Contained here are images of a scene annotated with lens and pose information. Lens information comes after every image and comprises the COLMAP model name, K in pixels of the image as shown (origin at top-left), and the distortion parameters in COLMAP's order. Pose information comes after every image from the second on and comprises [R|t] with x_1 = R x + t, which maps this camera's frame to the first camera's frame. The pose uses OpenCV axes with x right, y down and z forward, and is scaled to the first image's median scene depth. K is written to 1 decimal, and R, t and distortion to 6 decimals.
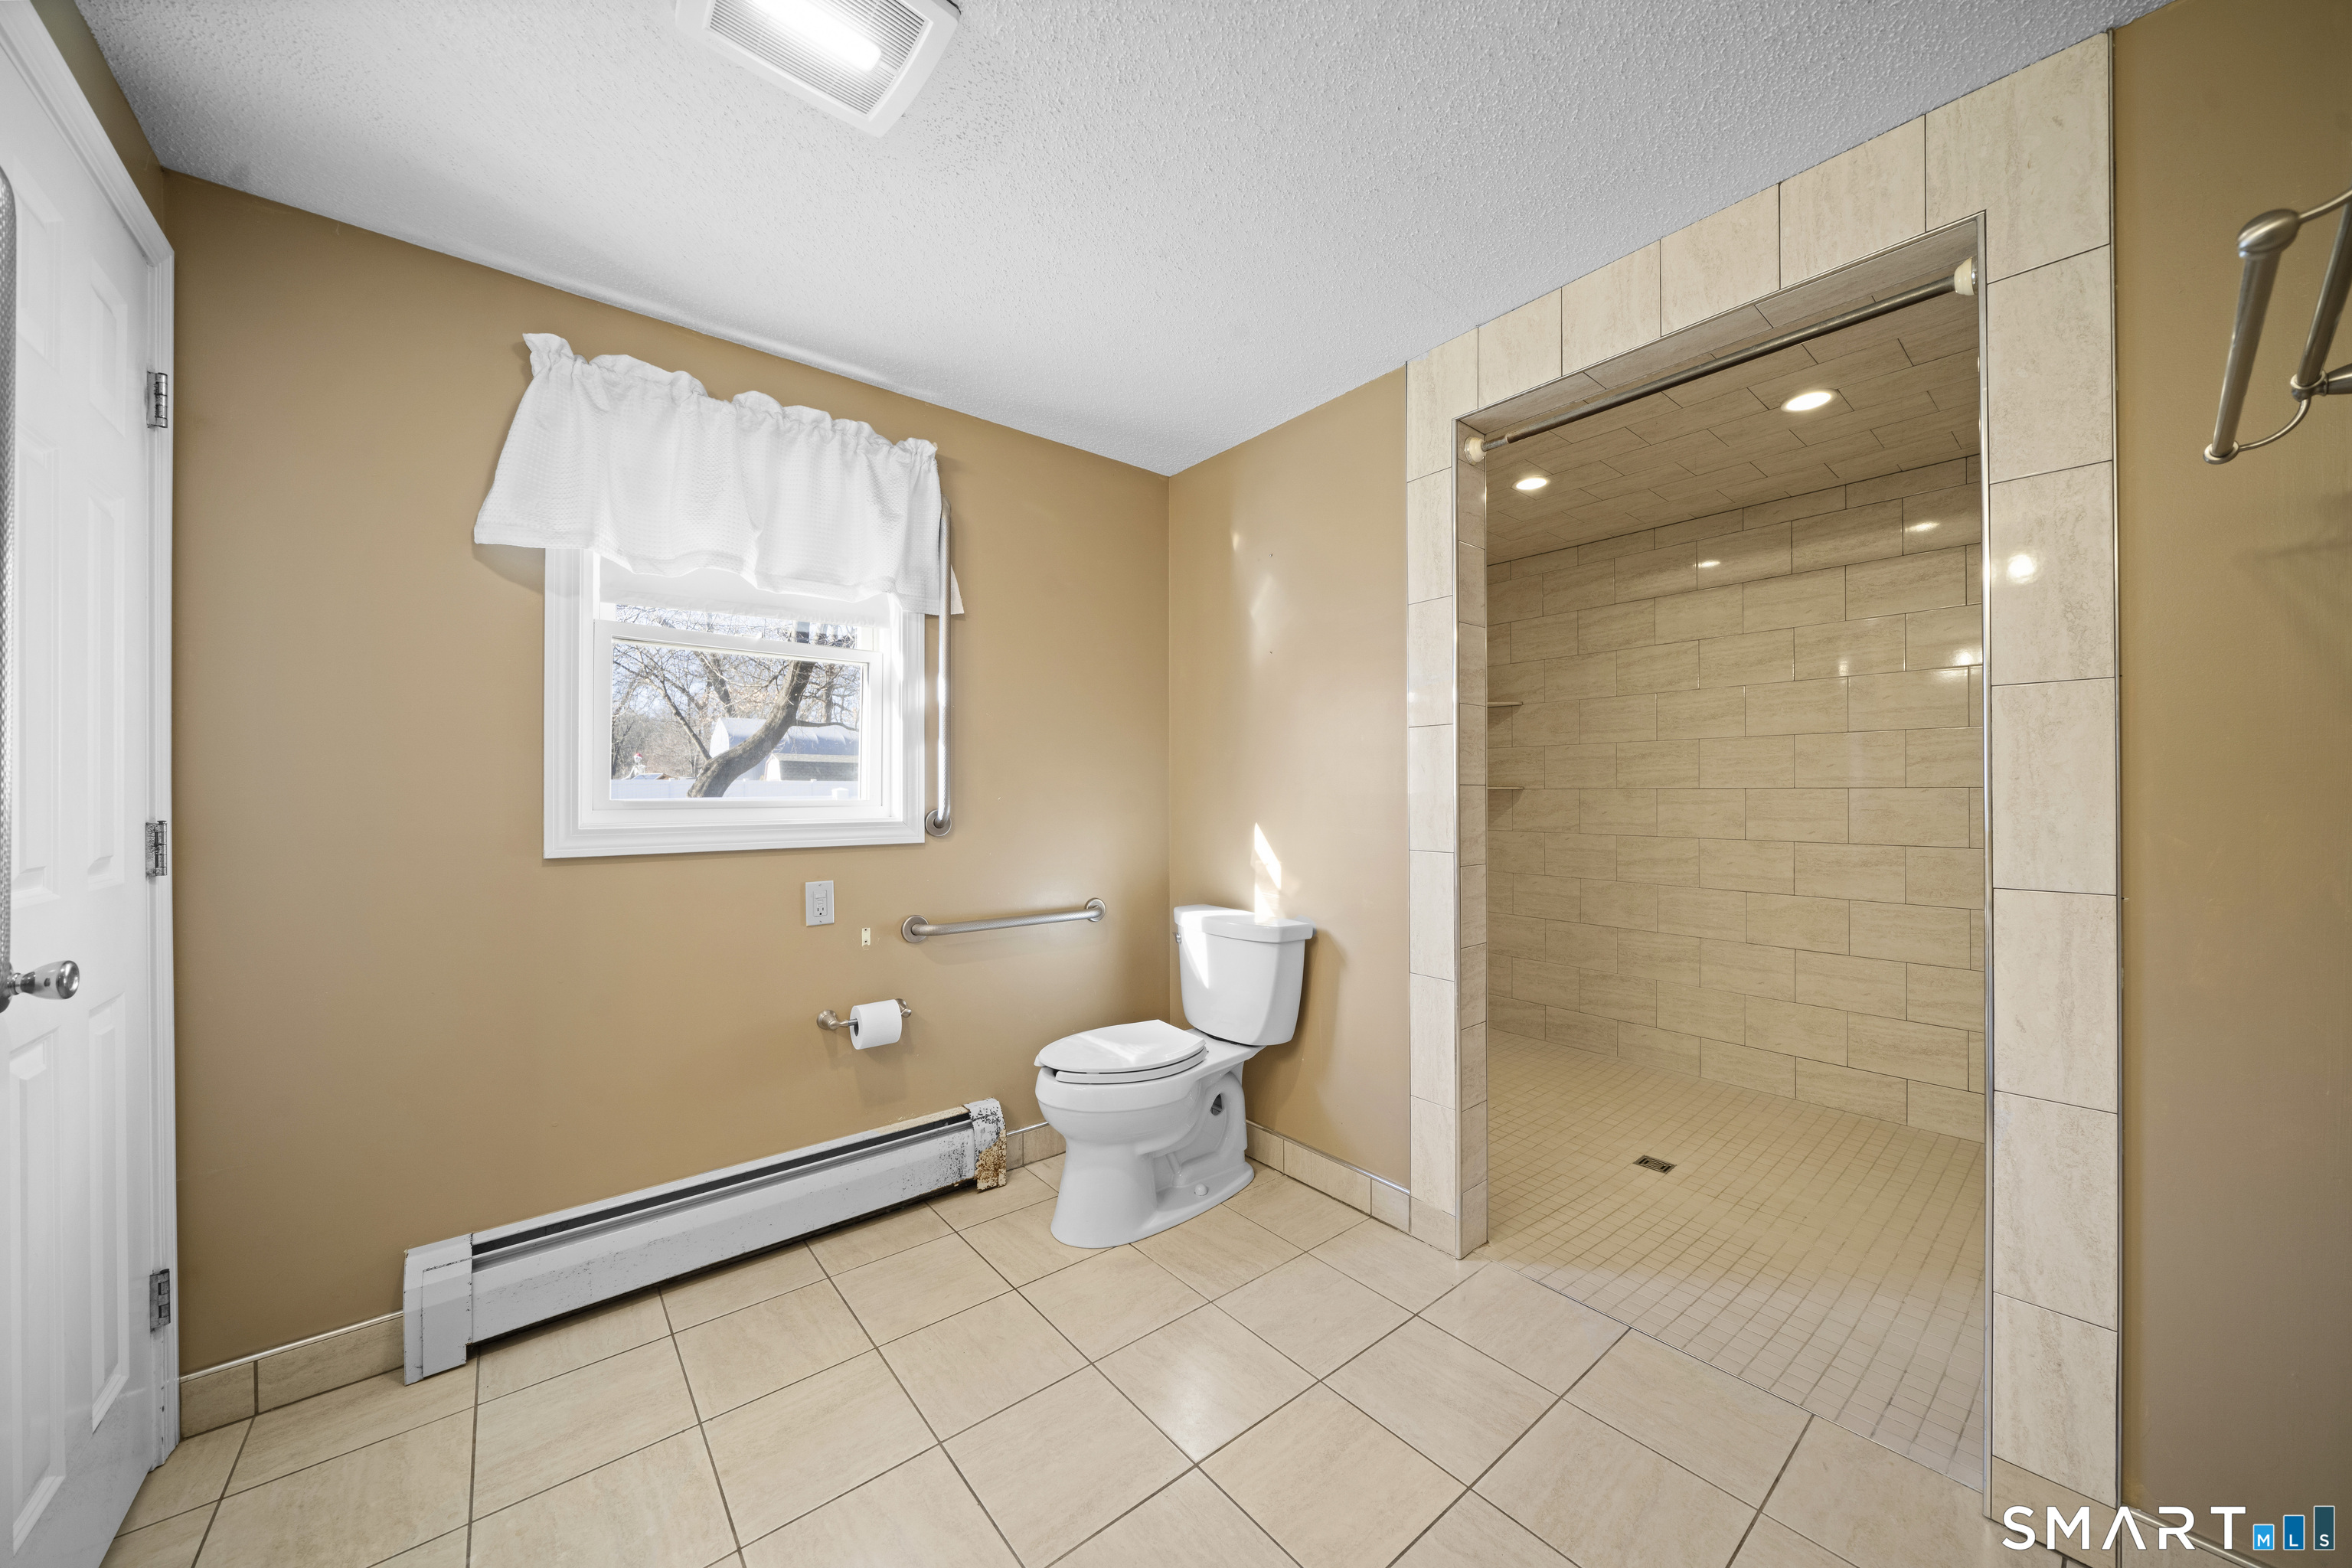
lens RADIAL K [[811.2, 0, 1169.6], [0, 811.2, 794.6], [0, 0, 1]] dist [-0.000795, -0.000122]
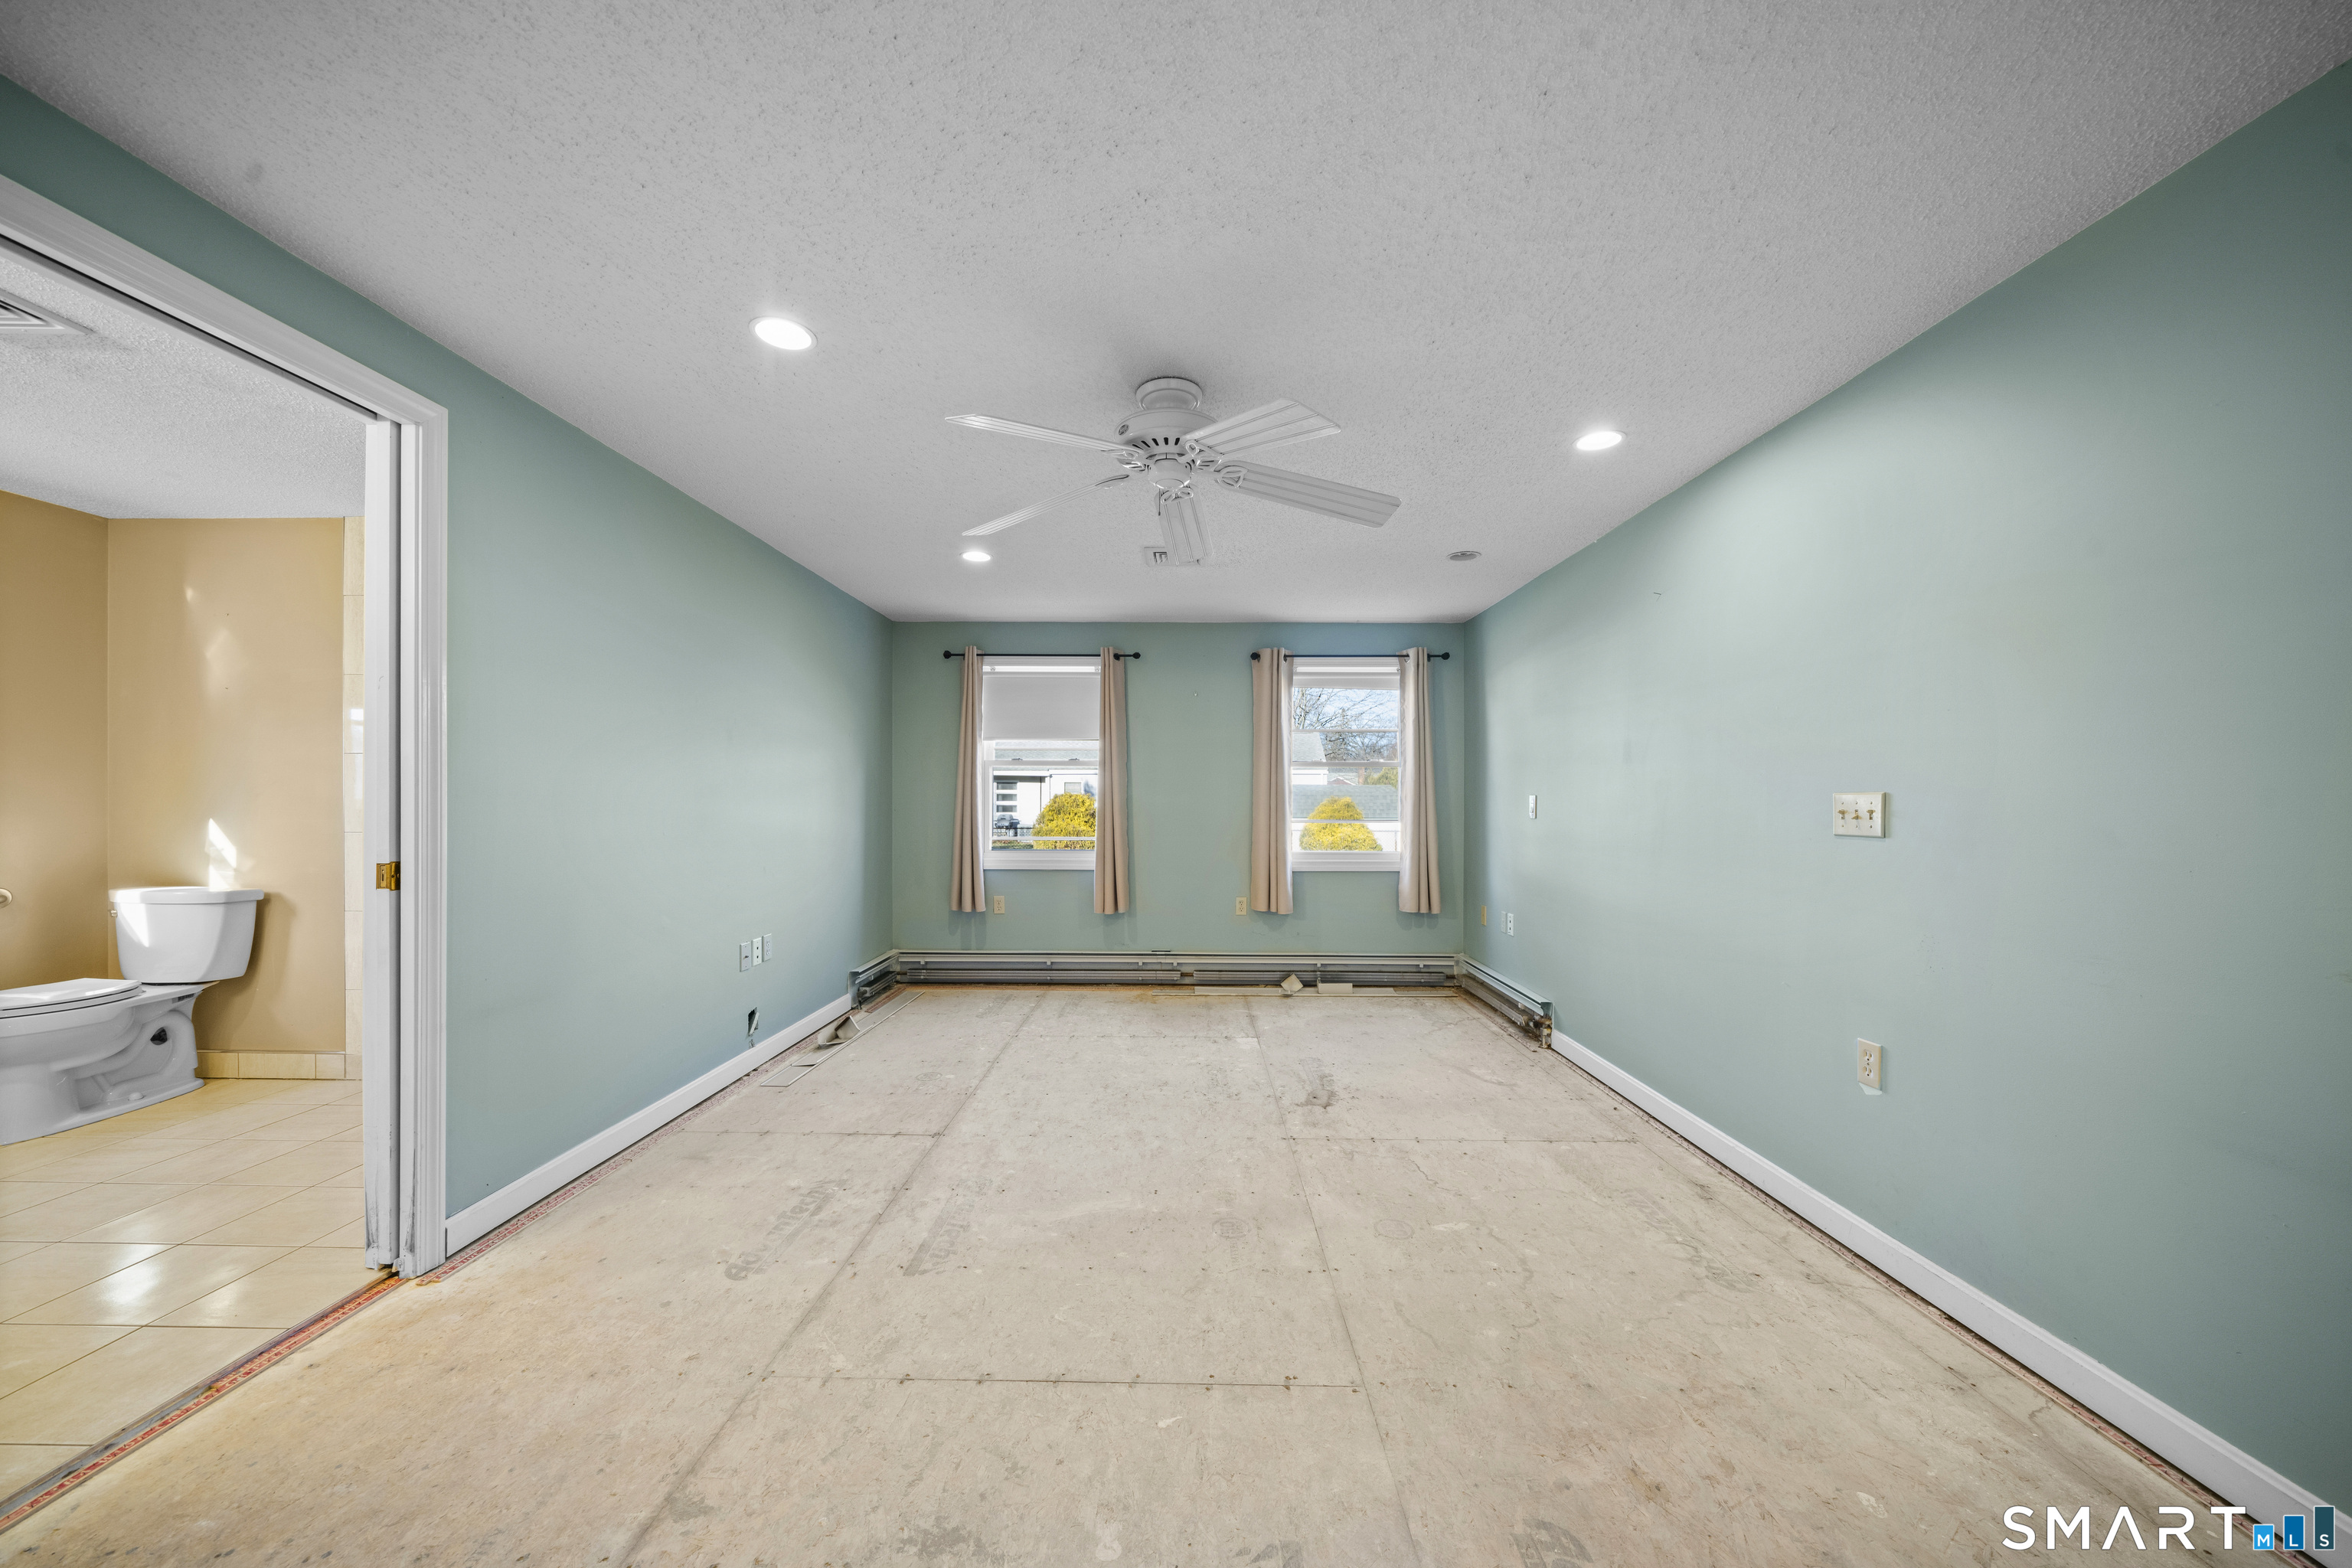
lens RADIAL K [[848.7, 0, 1181.9], [0, 848.7, 803.2], [0, 0, 1]] dist [-0.000112, 0.000066]
pose [[0.651731, 0.001977, 0.758447, 0.101883], [-0.003800, 0.999993, 0.000659, 0.005039], [-0.758440, -0.003312, 0.651734, -1.202835]]
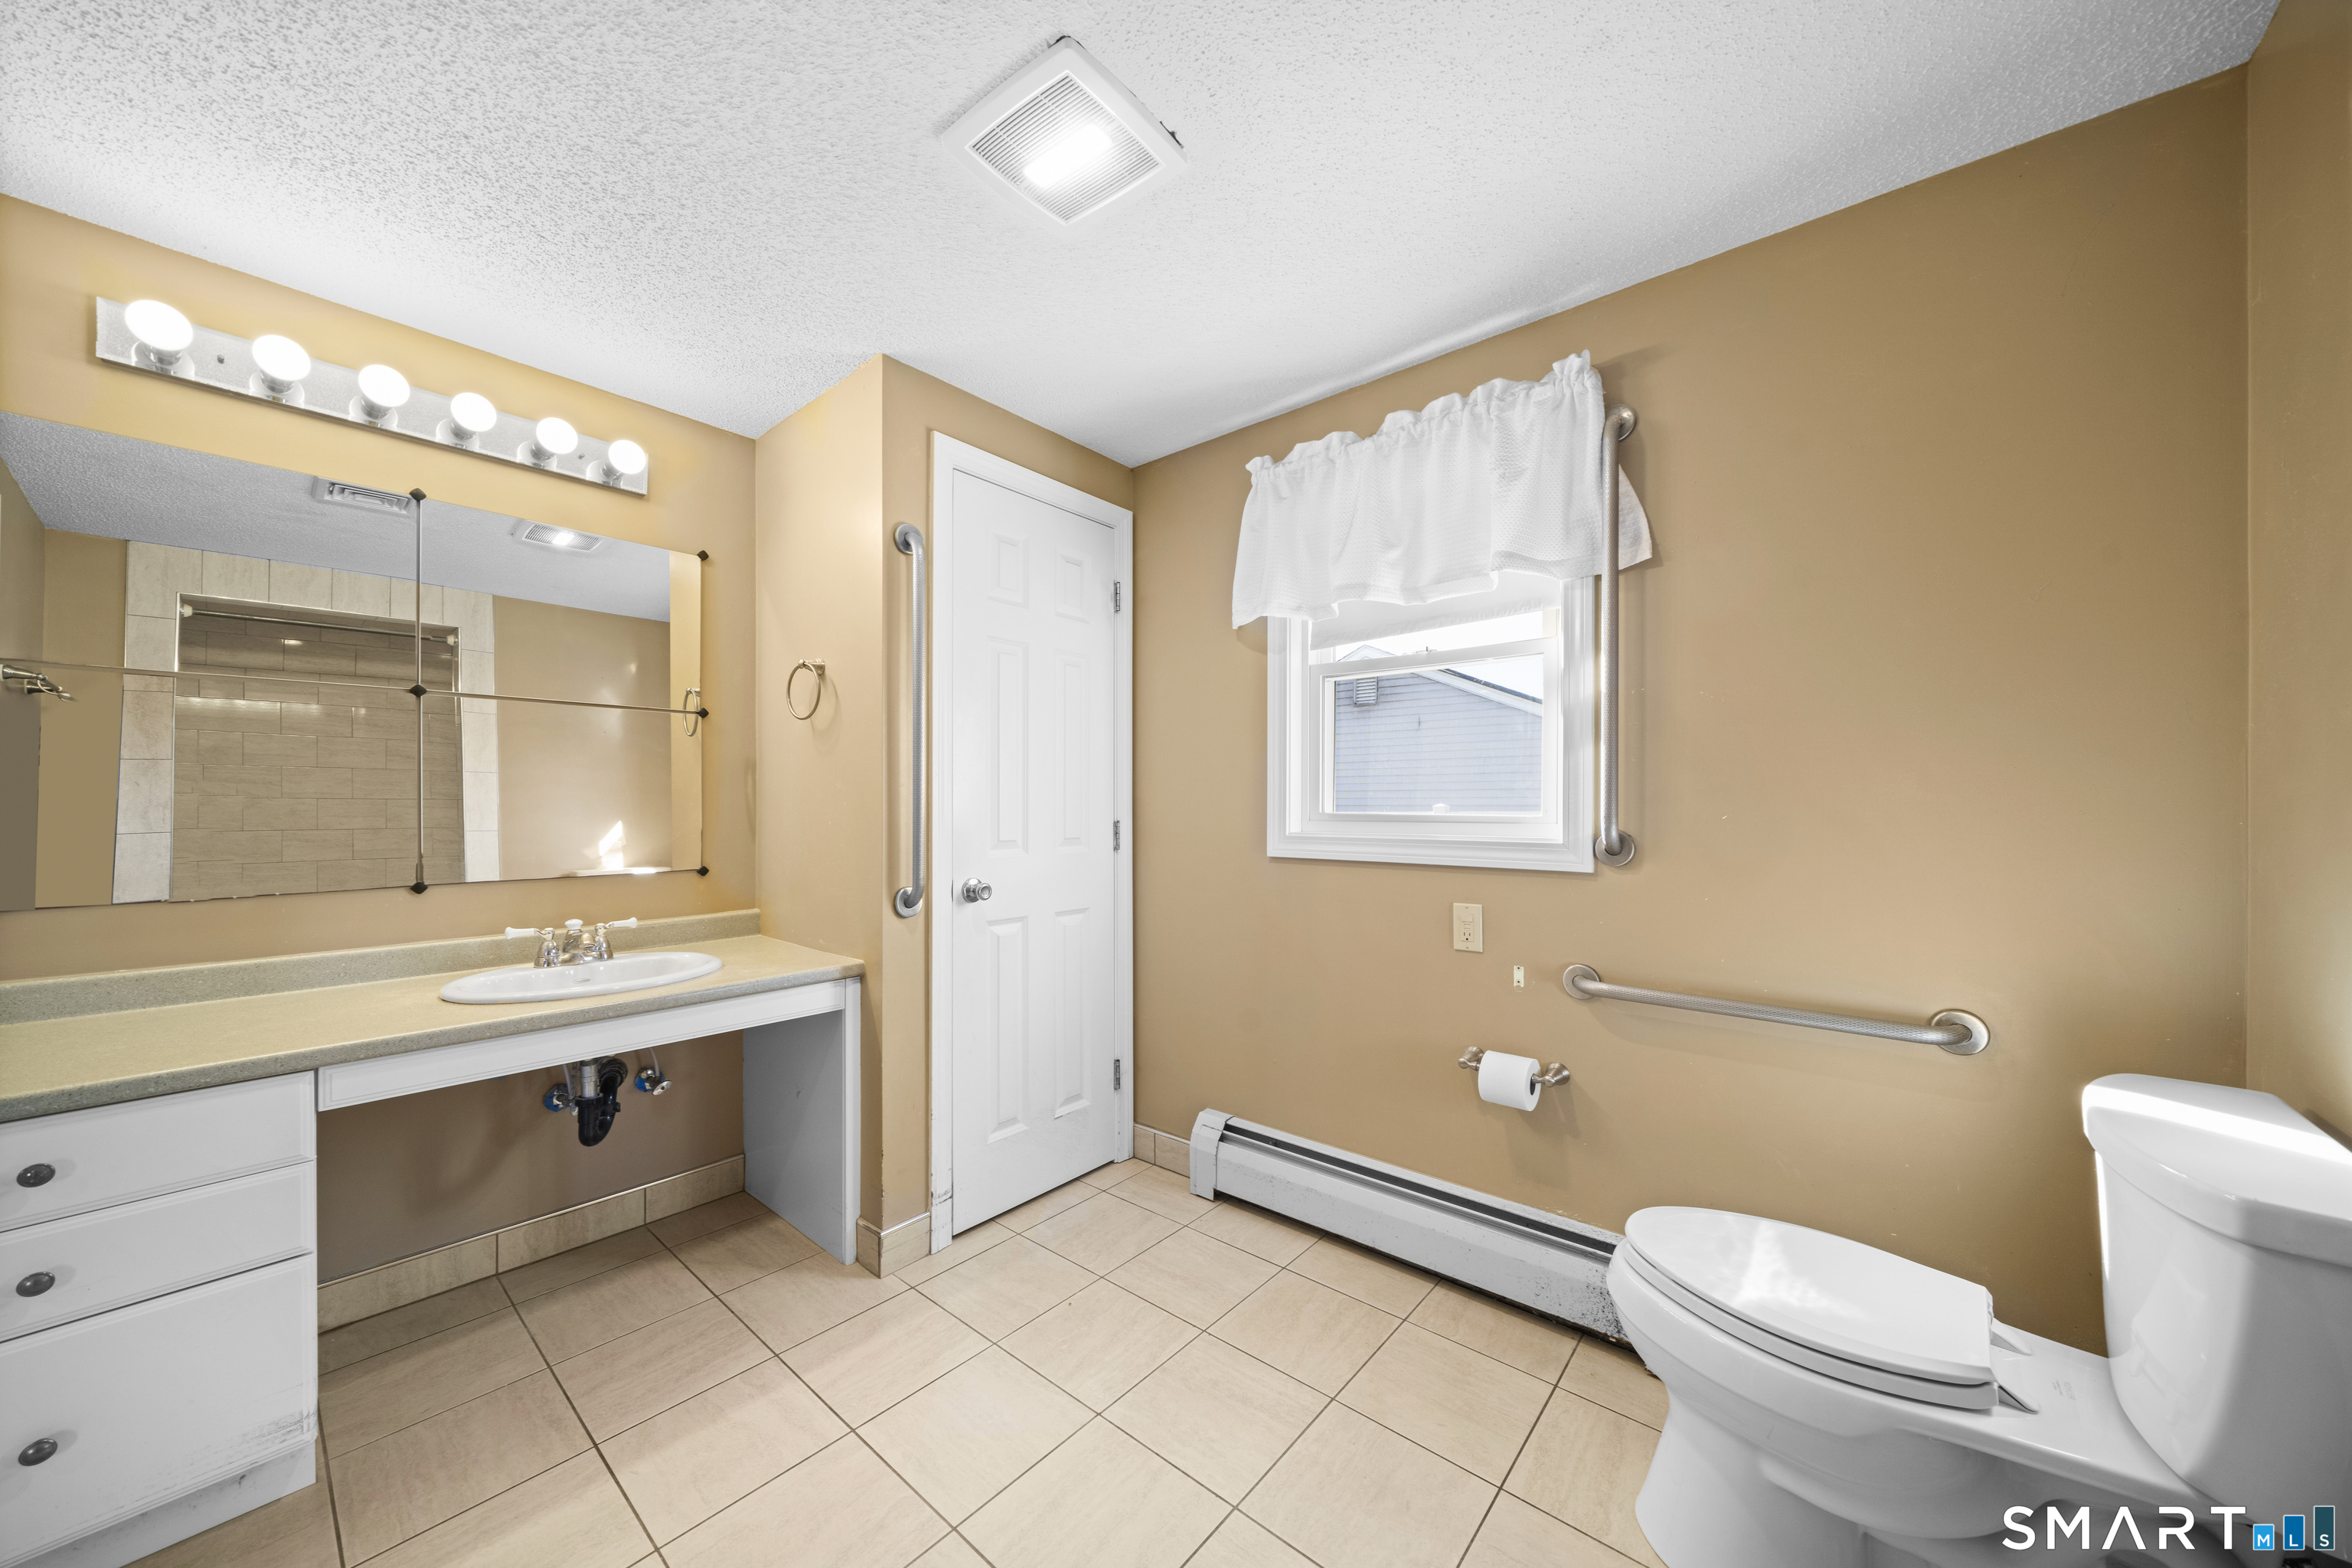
lens RADIAL K [[816.4, 0, 1179.5], [0, 816.4, 799.6], [0, 0, 1]] dist [-0.013423, -0.000053]
pose [[0.184867, 0.001251, -0.982763, 0.396459], [-0.000736, 0.999999, 0.001134, -0.011019], [0.982763, 0.000514, 0.184868, 0.488229]]
